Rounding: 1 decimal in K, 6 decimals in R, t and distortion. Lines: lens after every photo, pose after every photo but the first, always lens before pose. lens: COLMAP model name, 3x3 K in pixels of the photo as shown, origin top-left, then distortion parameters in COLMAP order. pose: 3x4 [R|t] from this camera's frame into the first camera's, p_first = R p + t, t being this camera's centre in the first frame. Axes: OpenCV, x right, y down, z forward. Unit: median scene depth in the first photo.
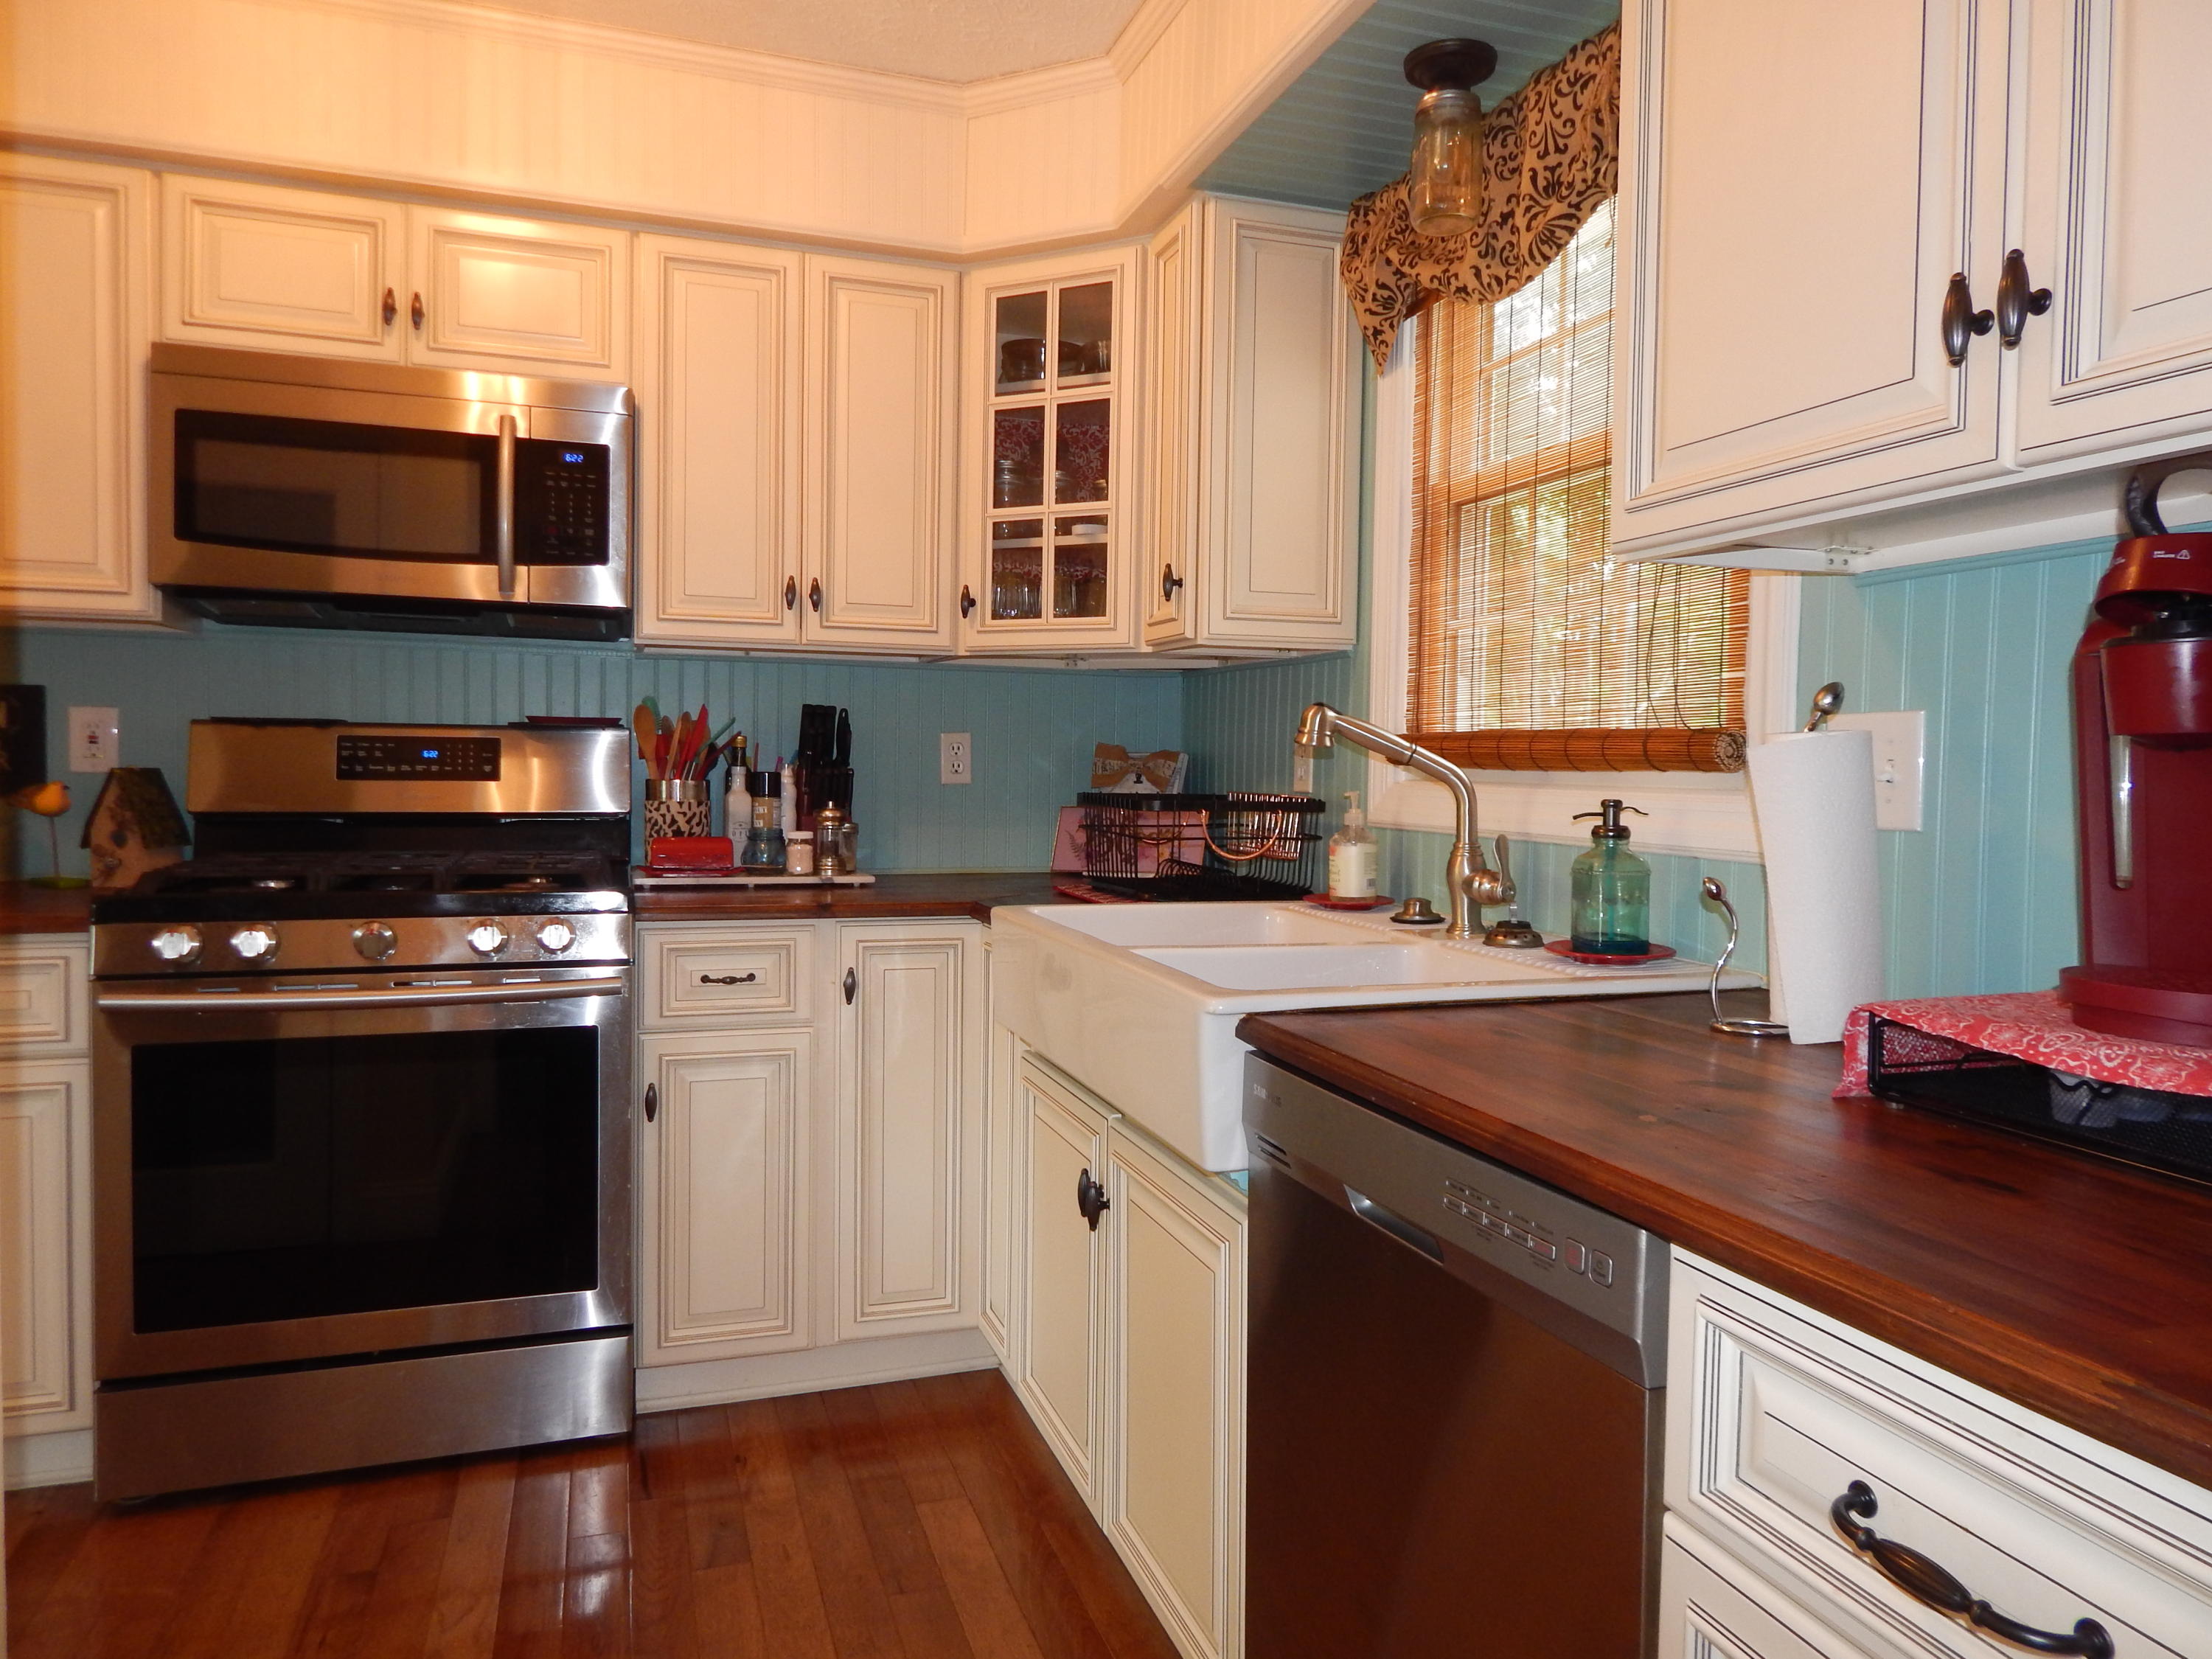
lens RADIAL K [[1468.8, 0, 1111.0], [0, 1468.8, 819.5], [0, 0, 1]] dist [0.007110, -0.012743]
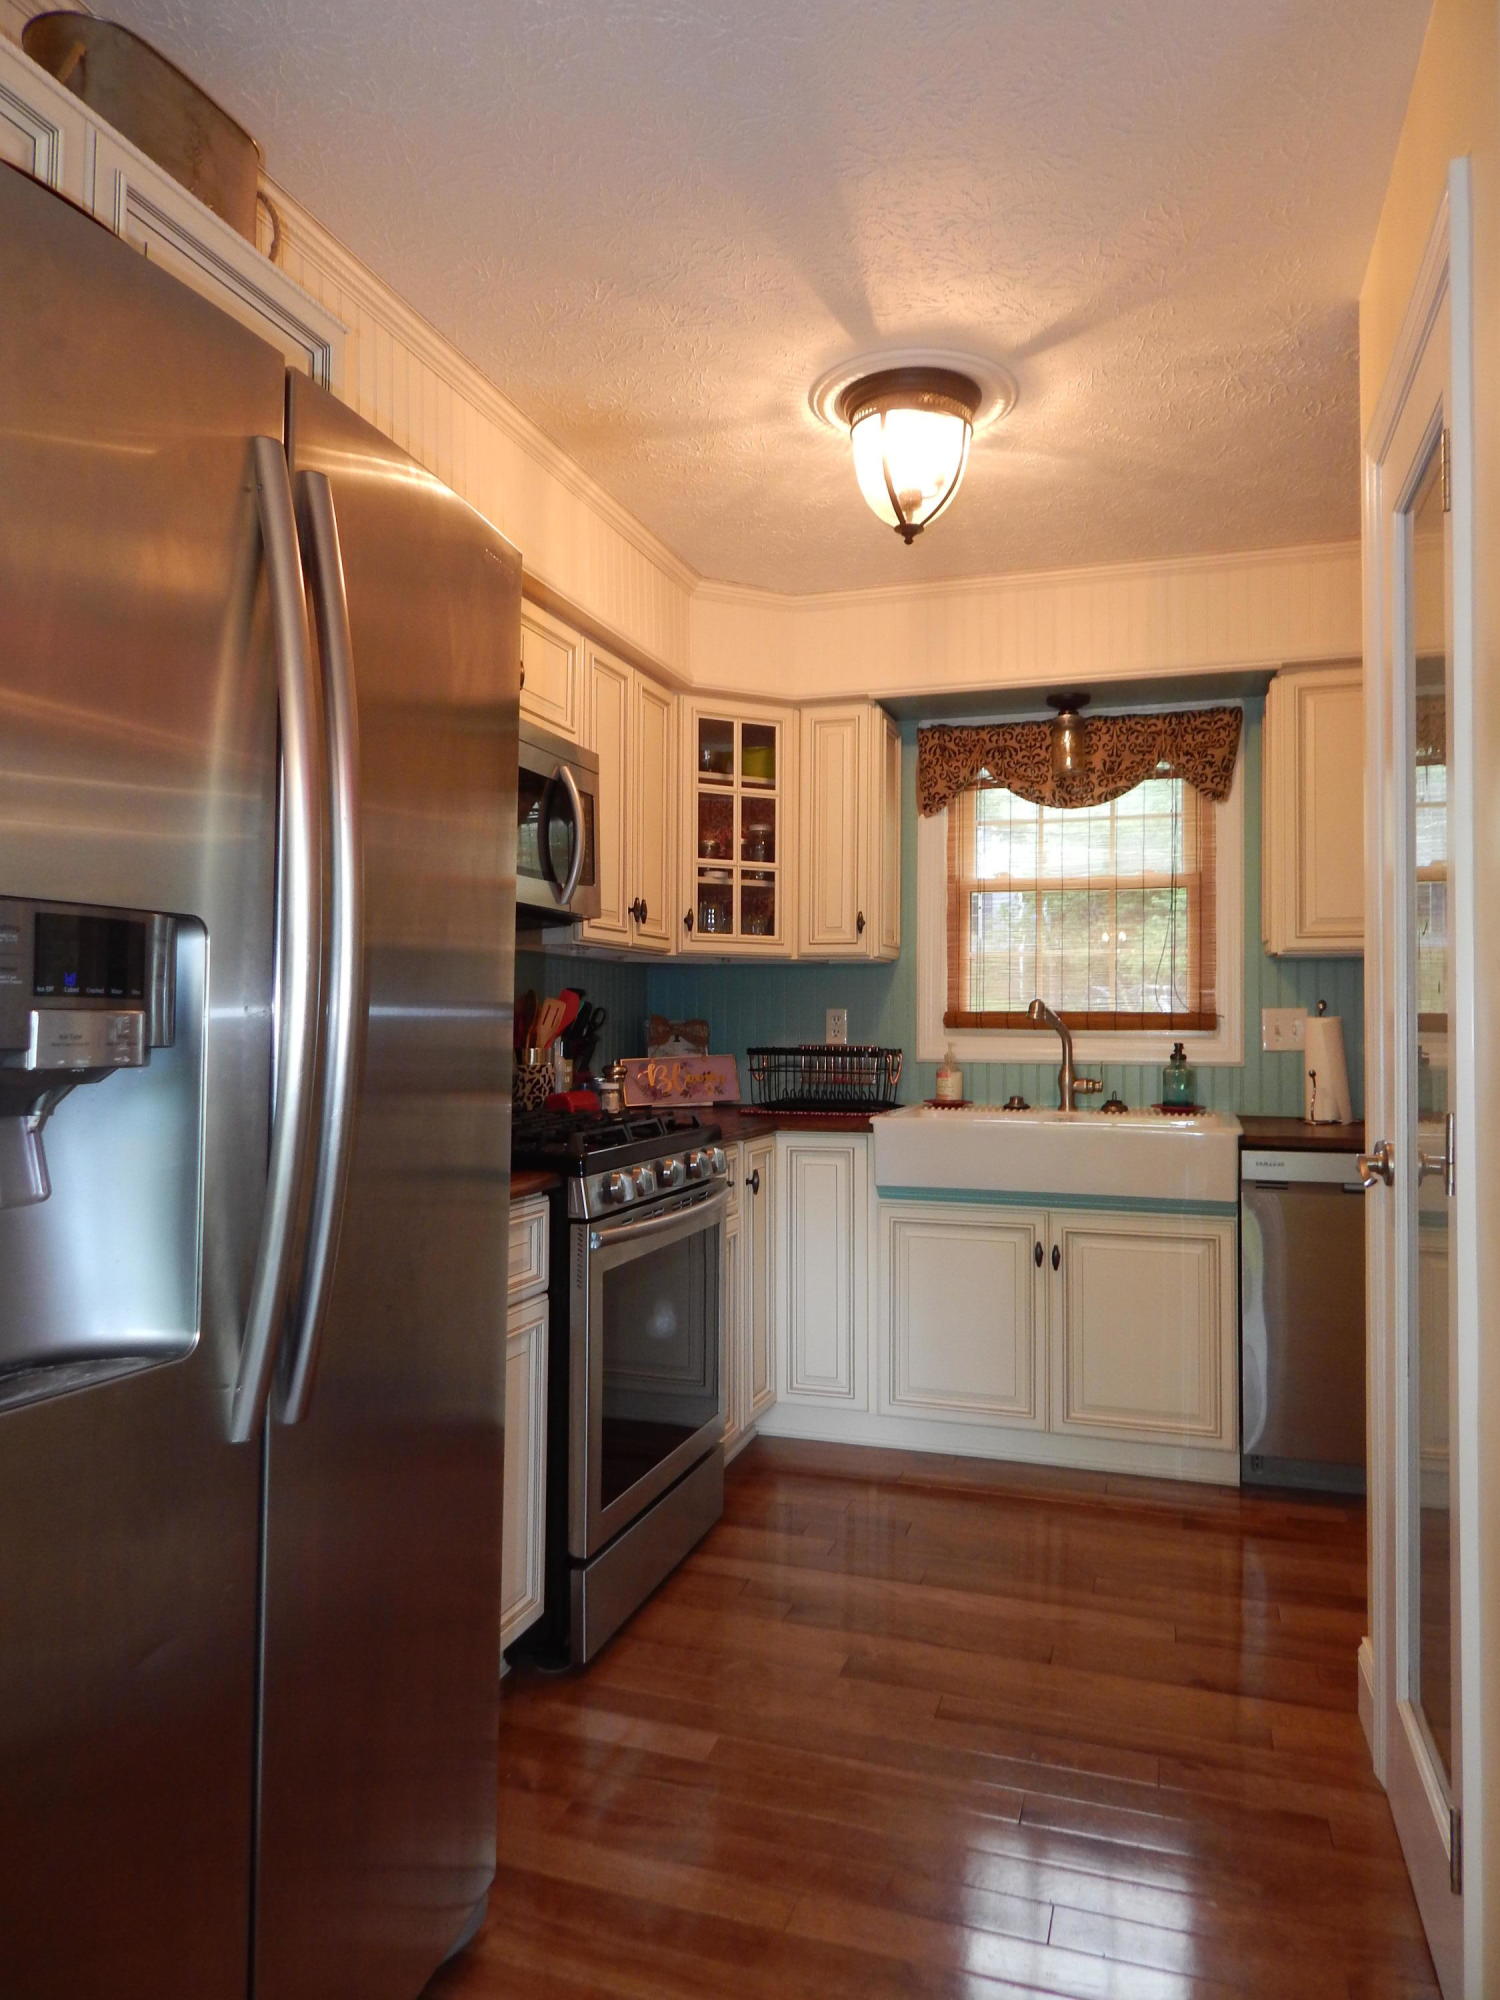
lens RADIAL K [[1328.0, 0, 750.0], [0, 1328.0, 1000.0], [0, 0, 1]] dist [0.007110, -0.012743]
pose [[0.602620, 0.002856, 0.798023, -1.151703], [0.035738, 0.998894, -0.030562, -0.027158], [-0.797227, 0.046937, 0.601852, 0.167089]]
